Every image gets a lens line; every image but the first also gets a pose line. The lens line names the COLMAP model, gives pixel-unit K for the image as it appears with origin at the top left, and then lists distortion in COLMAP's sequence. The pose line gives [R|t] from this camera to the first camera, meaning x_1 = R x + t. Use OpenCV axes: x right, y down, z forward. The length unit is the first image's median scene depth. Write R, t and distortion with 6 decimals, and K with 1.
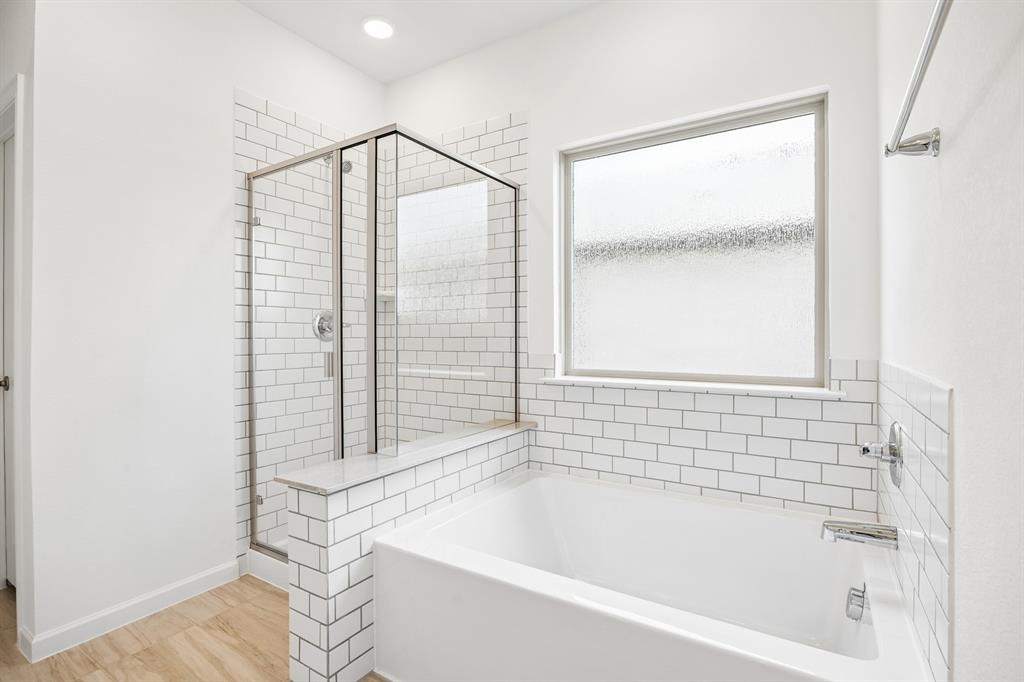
lens RADIAL K [[492.8, 0, 533.1], [0, 492.8, 342.4], [0, 0, 1]] dist [-0.004160, -0.000201]
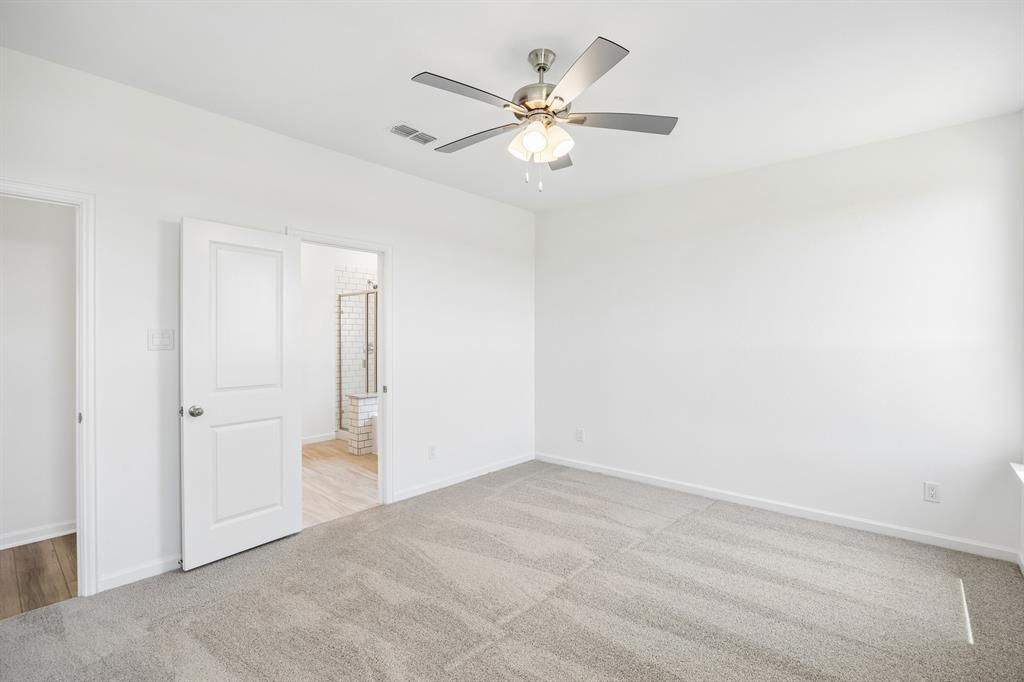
lens RADIAL K [[461.2, 0, 505.8], [0, 461.2, 343.4], [0, 0, 1]] dist [-0.002240, -0.000401]
pose [[0.982051, 0.001759, -0.188608, 0.865073], [-0.002855, 0.999981, -0.005542, -0.052560], [0.188595, 0.005981, 0.982037, -1.428392]]
